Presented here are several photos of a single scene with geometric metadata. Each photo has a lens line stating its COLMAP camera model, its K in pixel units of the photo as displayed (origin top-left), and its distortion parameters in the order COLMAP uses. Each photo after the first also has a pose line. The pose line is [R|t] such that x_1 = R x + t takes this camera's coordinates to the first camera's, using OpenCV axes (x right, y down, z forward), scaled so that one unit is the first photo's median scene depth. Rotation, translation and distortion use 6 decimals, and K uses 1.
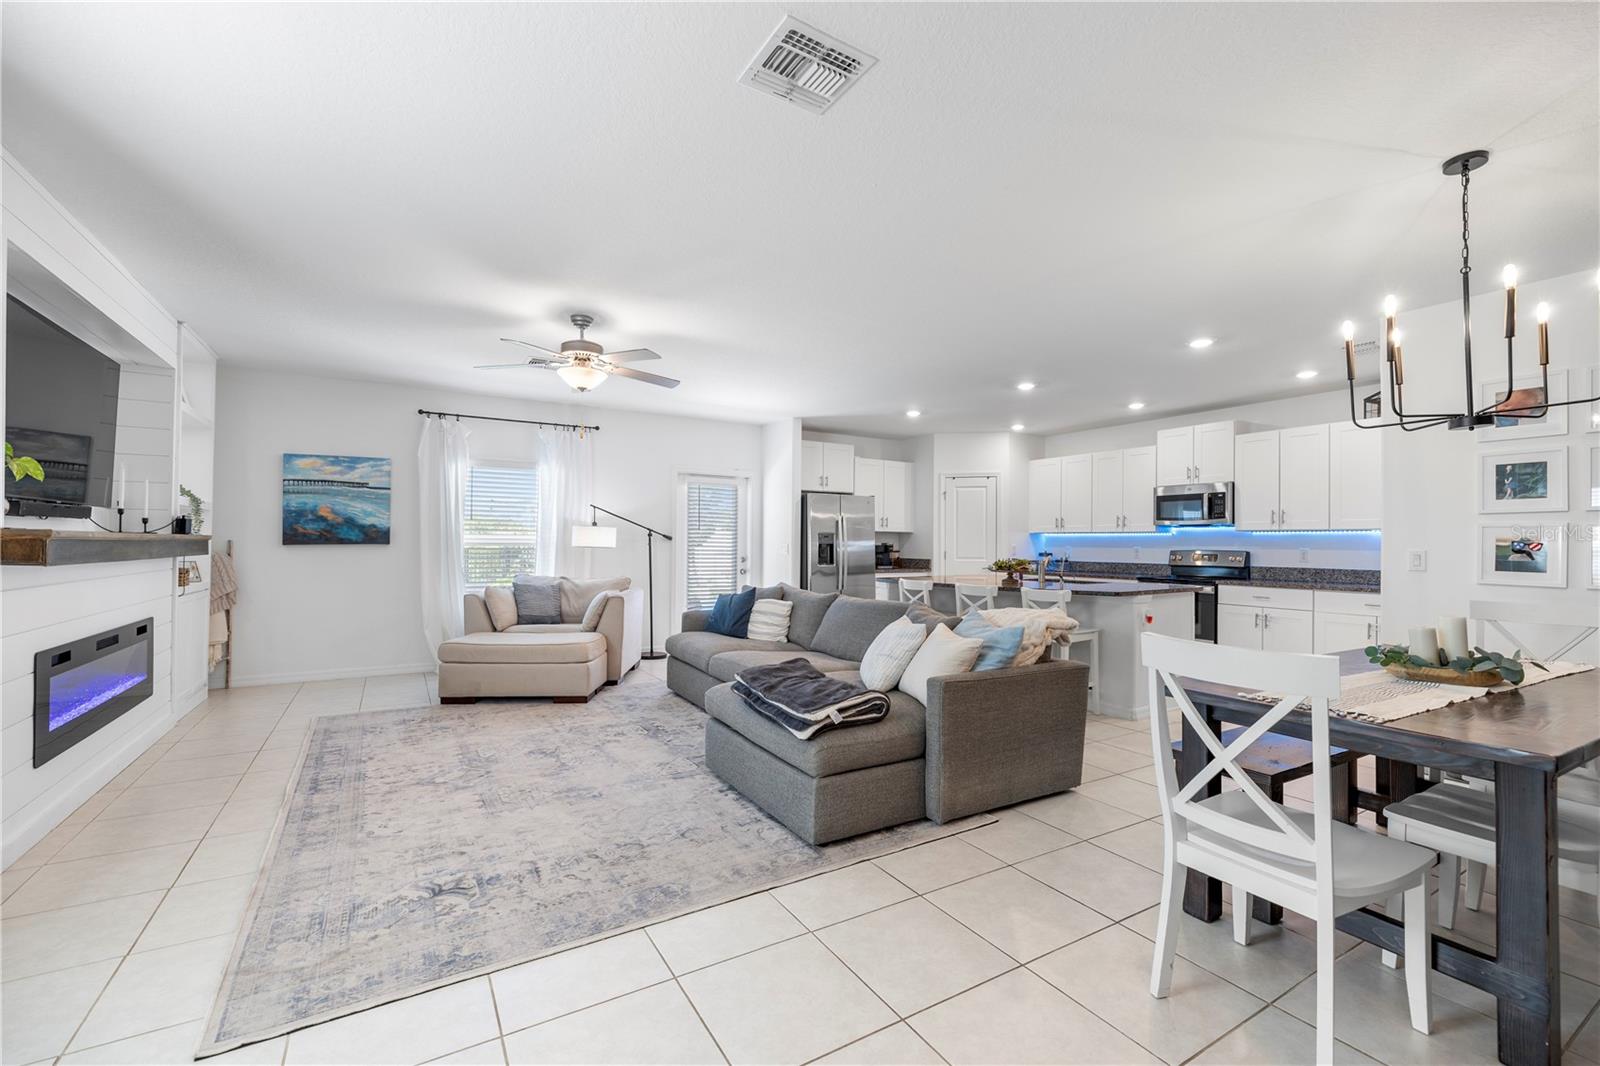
lens RADIAL K [[680.1, 0, 802.7], [0, 680.1, 538.7], [0, 0, 1]] dist [0.002603, -0.000690]
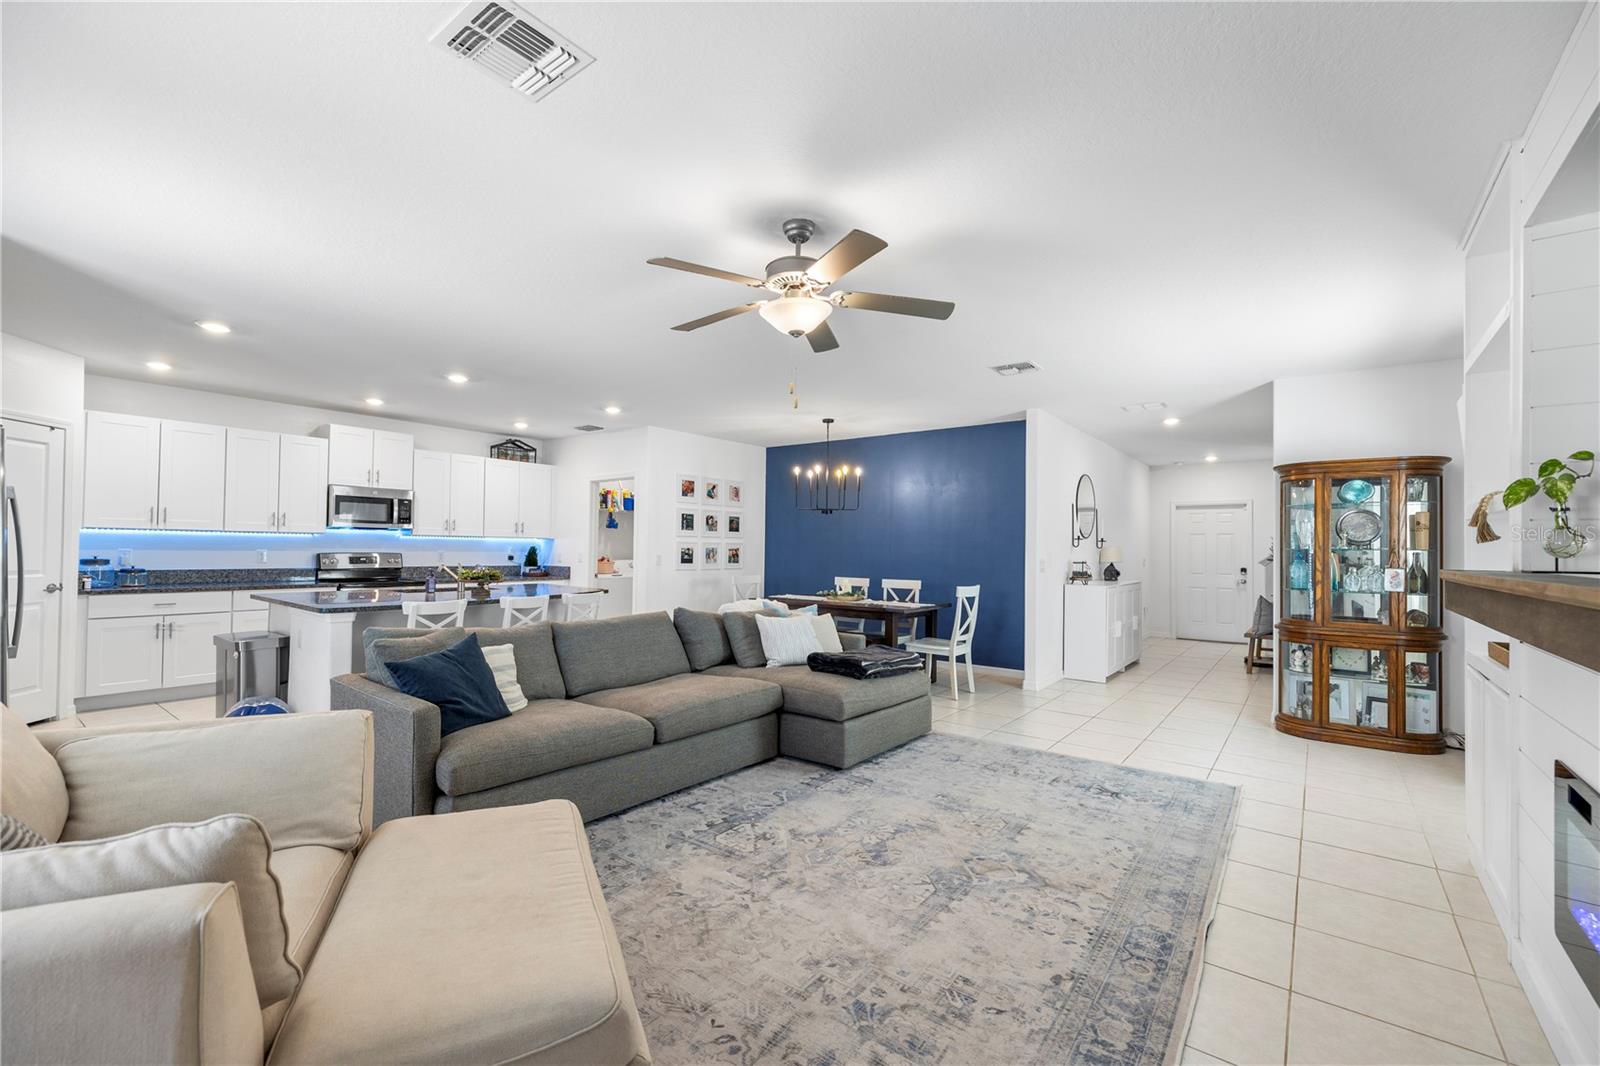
lens RADIAL K [[680.1, 0, 799.2], [0, 680.1, 544.9], [0, 0, 1]] dist [0.002603, -0.000690]
pose [[-0.368548, -0.007653, 0.929577, -0.802228], [-0.023600, 0.999721, -0.001126, -0.012080], [-0.929309, -0.022353, -0.368626, 1.059199]]
